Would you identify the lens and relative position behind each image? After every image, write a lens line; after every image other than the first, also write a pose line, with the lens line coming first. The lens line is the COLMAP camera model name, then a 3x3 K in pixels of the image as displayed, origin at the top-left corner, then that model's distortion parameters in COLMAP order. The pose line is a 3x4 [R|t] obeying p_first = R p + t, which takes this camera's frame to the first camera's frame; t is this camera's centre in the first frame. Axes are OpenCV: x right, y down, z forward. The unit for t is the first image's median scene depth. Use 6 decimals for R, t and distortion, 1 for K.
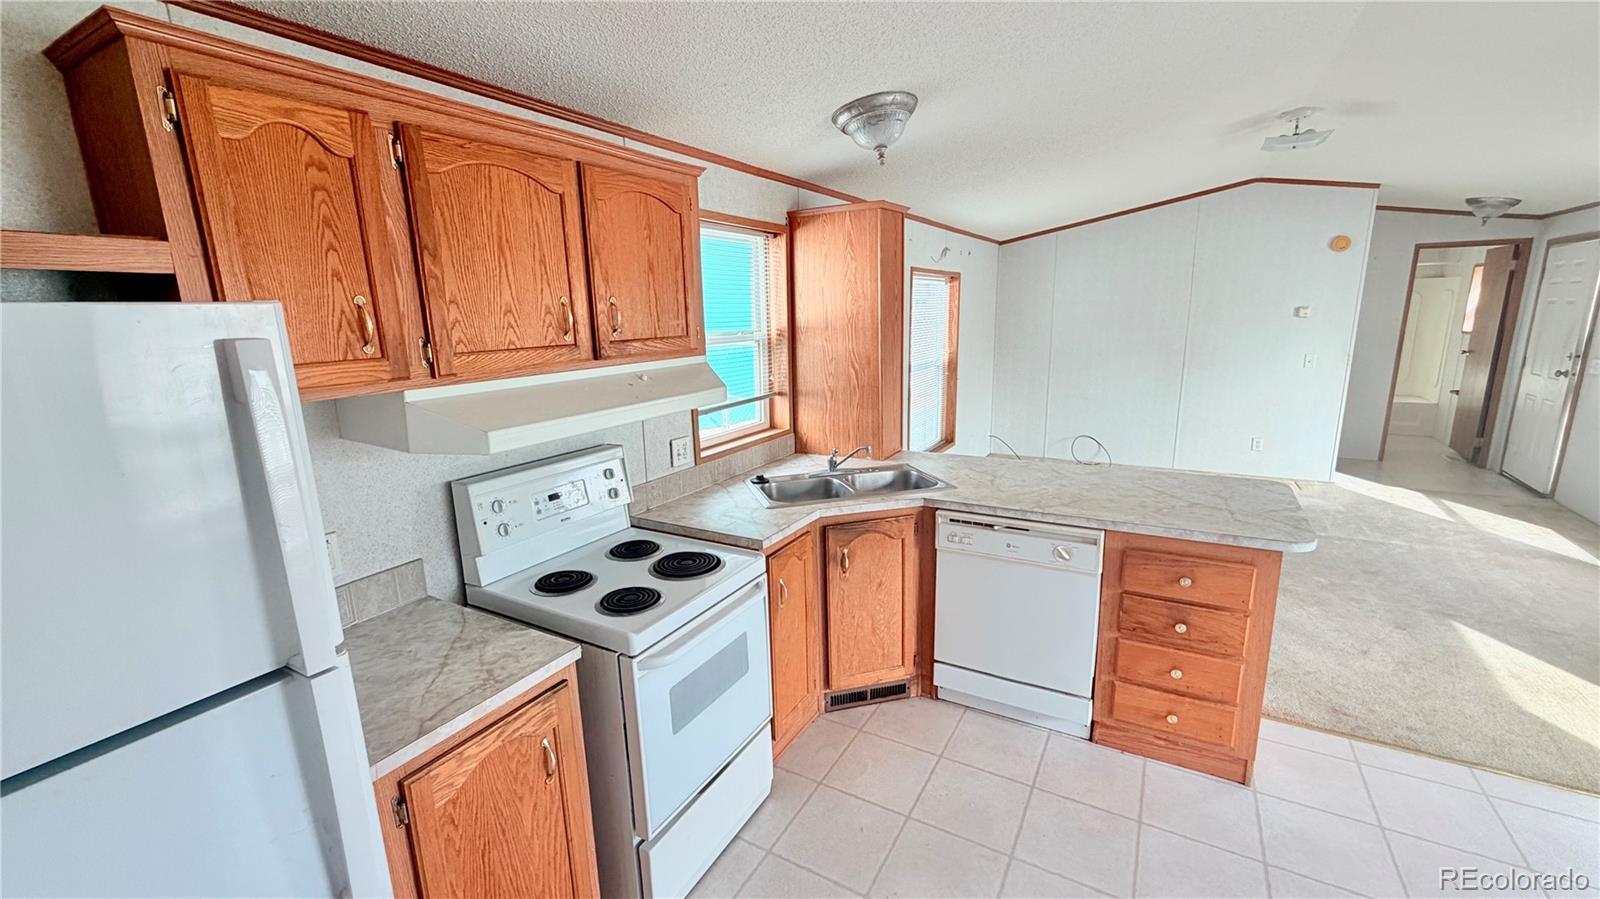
lens RADIAL K [[647.4, 0, 800.0], [0, 647.4, 449.5], [0, 0, 1]] dist [-0.001581, 0.000194]
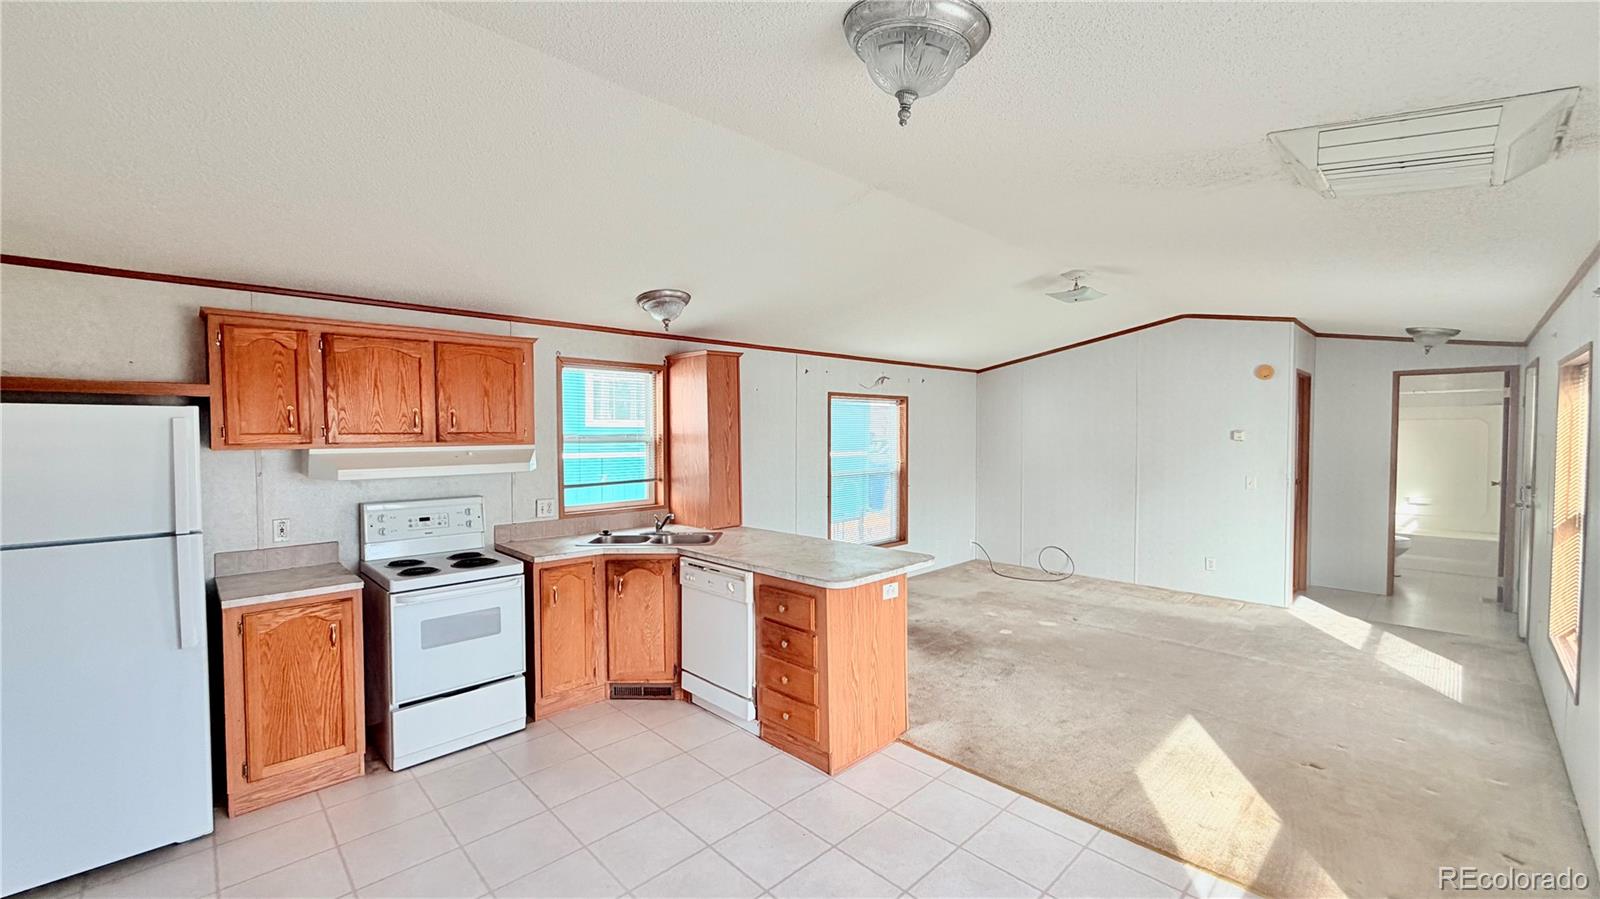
lens RADIAL K [[637.9, 0, 800.0], [0, 637.9, 449.5], [0, 0, 1]] dist [-0.000428, 0.000432]
pose [[0.962199, 0.029268, -0.270770, 0.914680], [-0.077249, 0.982706, -0.168288, 0.084889], [0.261162, 0.182843, 0.947820, -0.351995]]
